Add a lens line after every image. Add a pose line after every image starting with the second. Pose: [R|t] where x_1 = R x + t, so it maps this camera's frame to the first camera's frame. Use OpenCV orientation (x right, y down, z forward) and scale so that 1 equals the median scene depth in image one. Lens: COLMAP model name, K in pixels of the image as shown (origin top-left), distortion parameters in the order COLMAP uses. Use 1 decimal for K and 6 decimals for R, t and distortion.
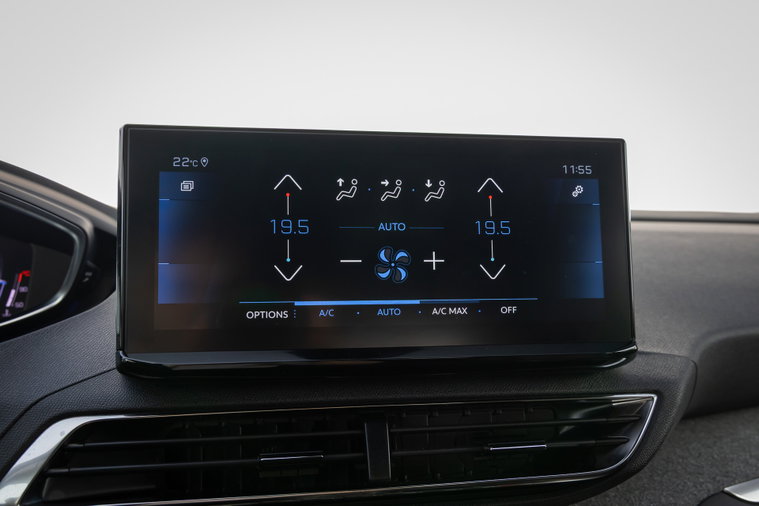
lens RADIAL K [[768.9, 0, 382.5], [0, 768.9, 254.0], [0, 0, 1]] dist [0.027439, 0.000000]
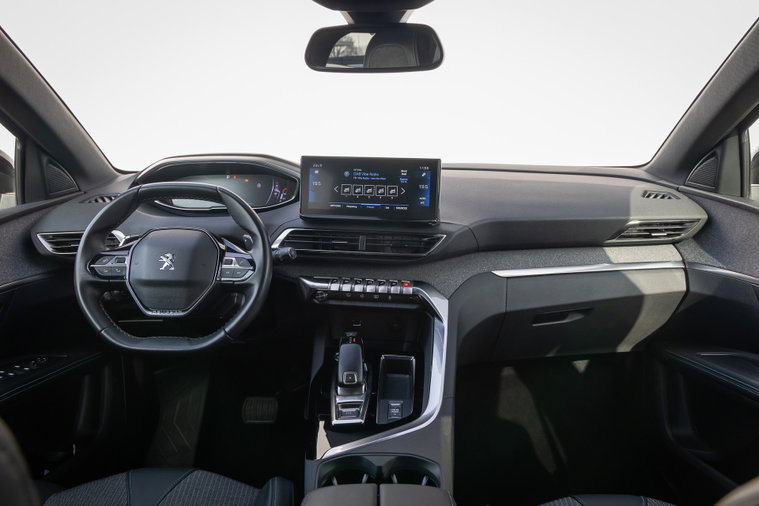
lens RADIAL K [[522.8, 0, 375.2], [0, 522.8, 251.2], [0, 0, 1]] dist [-0.000974, 0.006929]
pose [[0.947459, 0.076238, -0.310659, 0.801046], [-0.020984, 0.983904, 0.177460, -0.154819], [0.319188, -0.161617, 0.933809, -1.307605]]
